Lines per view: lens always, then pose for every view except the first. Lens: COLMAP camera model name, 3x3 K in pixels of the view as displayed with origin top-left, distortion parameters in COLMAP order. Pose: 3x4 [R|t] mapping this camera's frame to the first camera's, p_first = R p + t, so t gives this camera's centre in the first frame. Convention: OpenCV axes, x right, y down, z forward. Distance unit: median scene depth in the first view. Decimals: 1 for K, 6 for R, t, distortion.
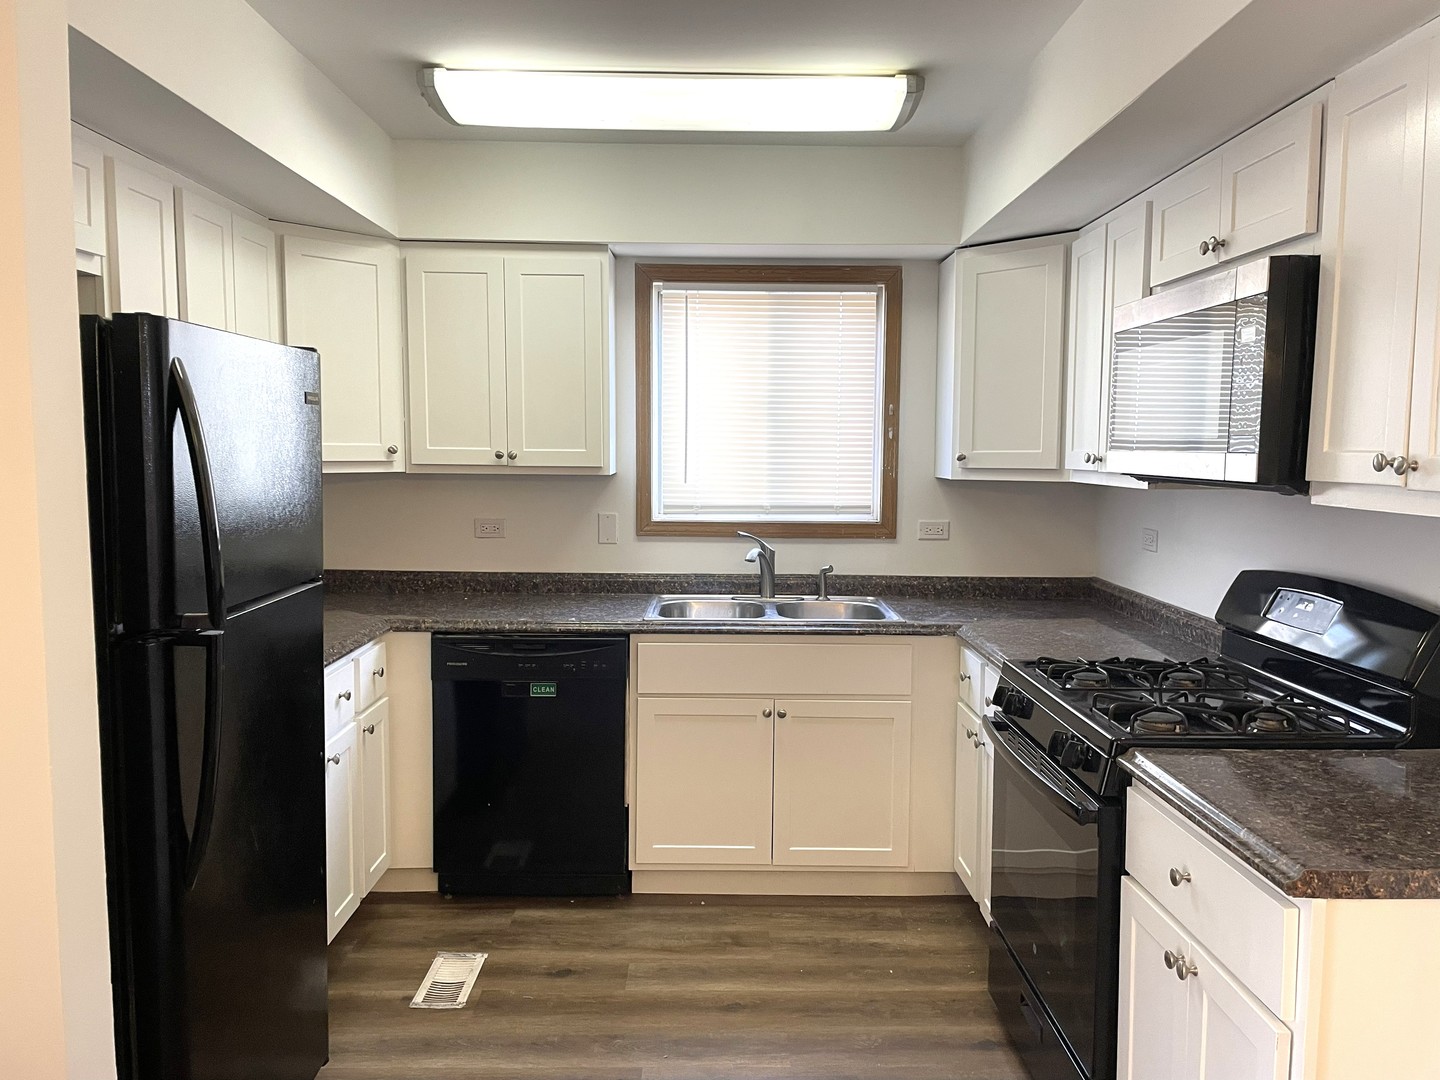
lens RADIAL K [[1080.8, 0, 725.5], [0, 1080.8, 538.1], [0, 0, 1]] dist [0.102887, -0.132016]
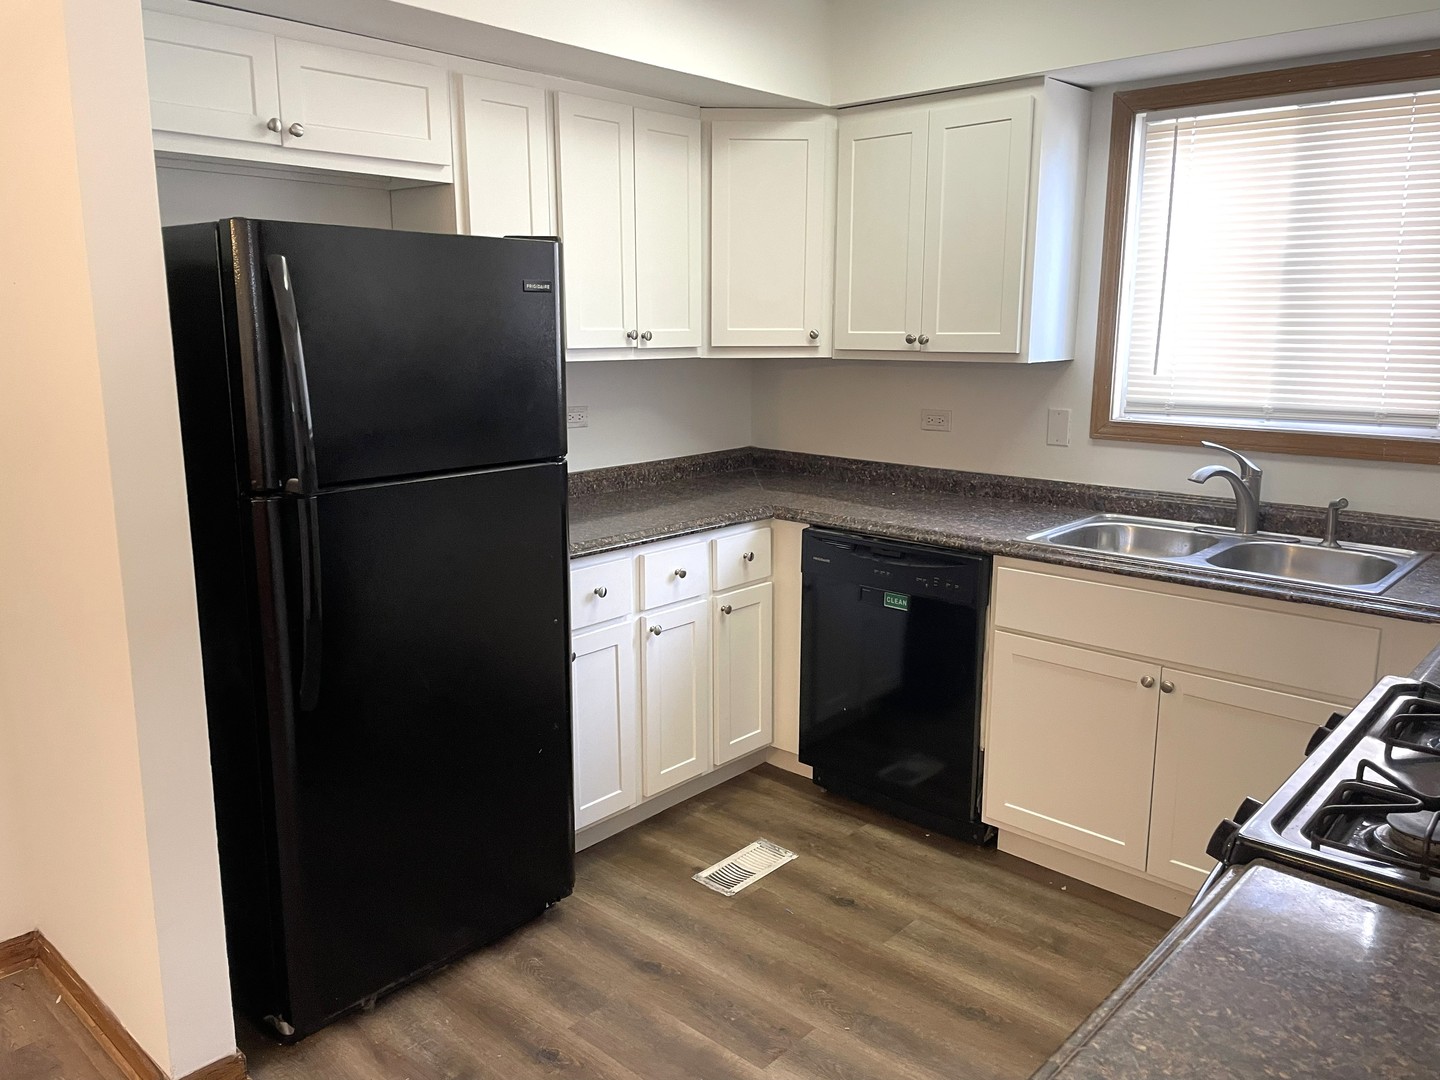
lens RADIAL K [[1080.5, 0, 710.6], [0, 1080.5, 524.4], [0, 0, 1]] dist [0.097223, -0.130616]
pose [[0.728913, 0.118762, -0.674227, 0.320072], [-0.053034, 0.991674, 0.117343, -0.022514], [0.682550, -0.049776, 0.729142, 0.232795]]
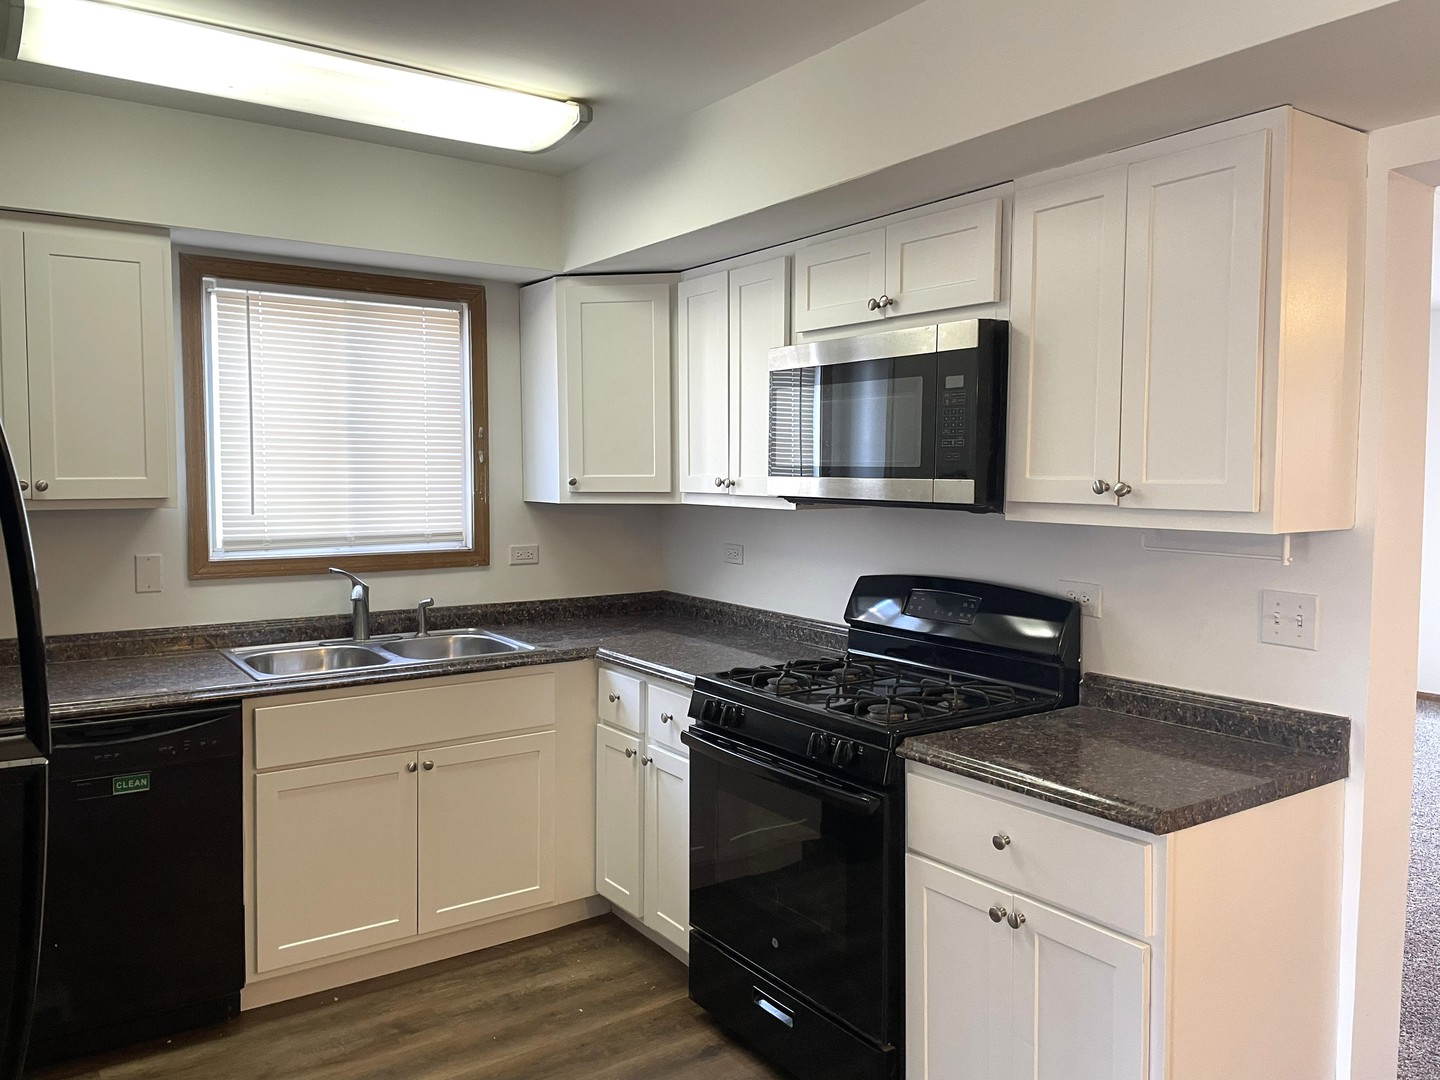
lens RADIAL K [[1080.5, 0, 710.6], [0, 1080.5, 524.4], [0, 0, 1]] dist [0.097223, -0.130616]
pose [[0.830353, -0.035458, 0.556108, -0.252849], [0.050801, 0.998634, -0.012181, -0.016692], [-0.554917, 0.038366, 0.831021, 0.098605]]
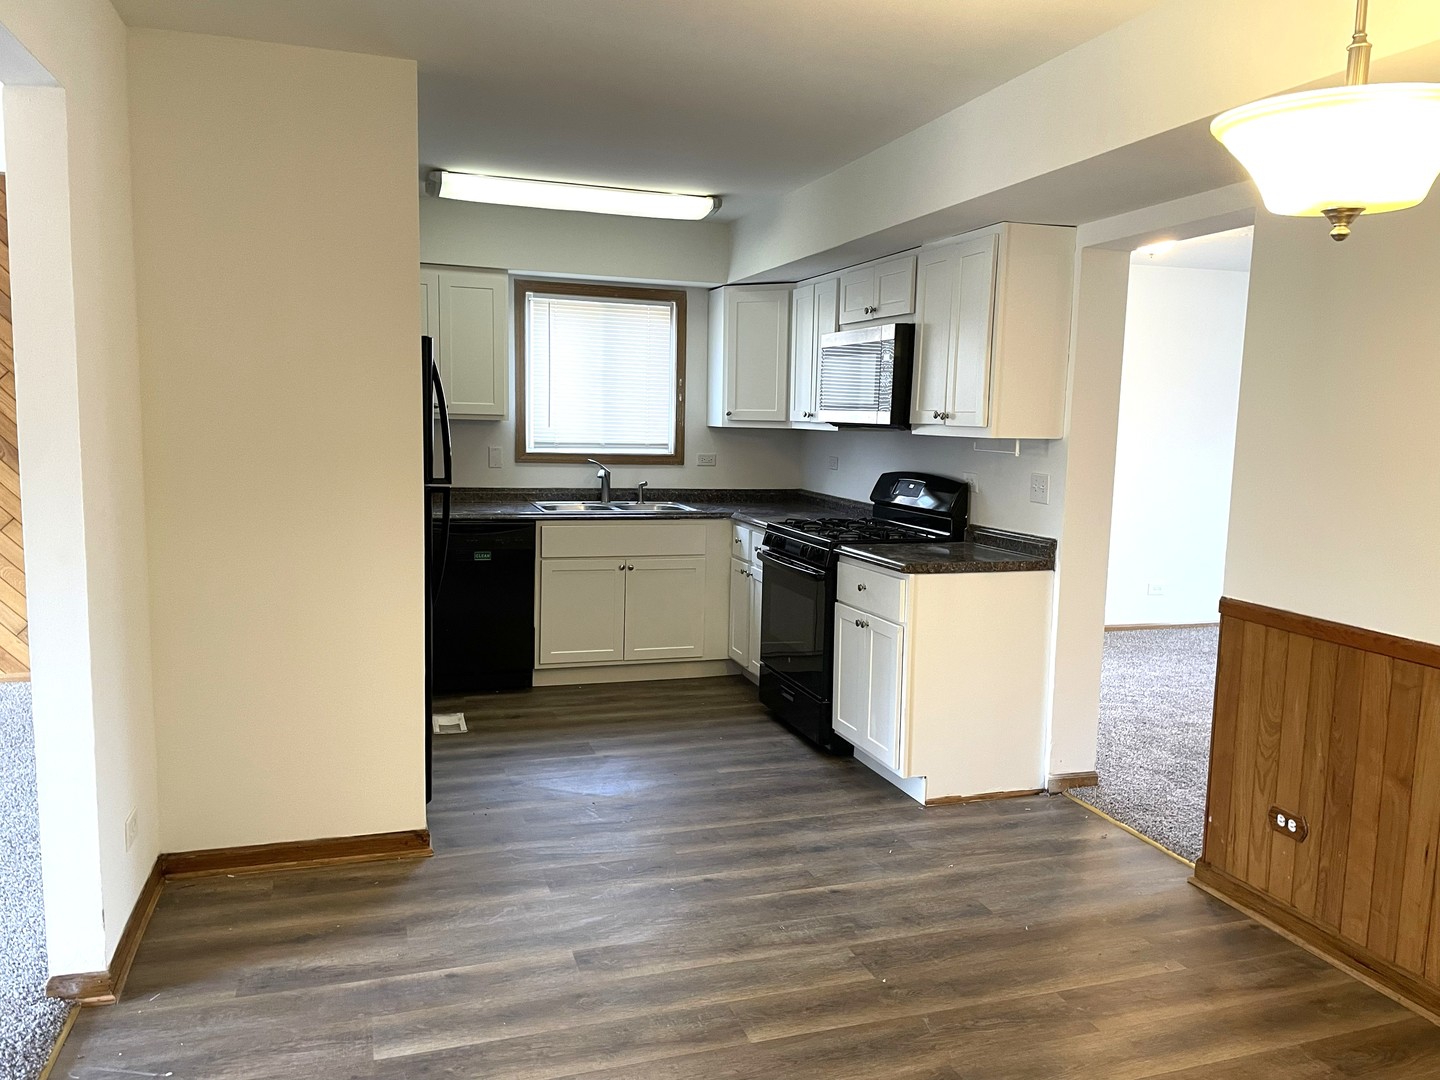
lens RADIAL K [[1080.8, 0, 725.5], [0, 1080.8, 538.1], [0, 0, 1]] dist [0.102887, -0.132016]
pose [[0.953967, -0.019275, 0.299290, -0.300352], [0.008838, 0.999306, 0.036187, 0.058884], [-0.299780, -0.031876, 0.953476, -0.605557]]
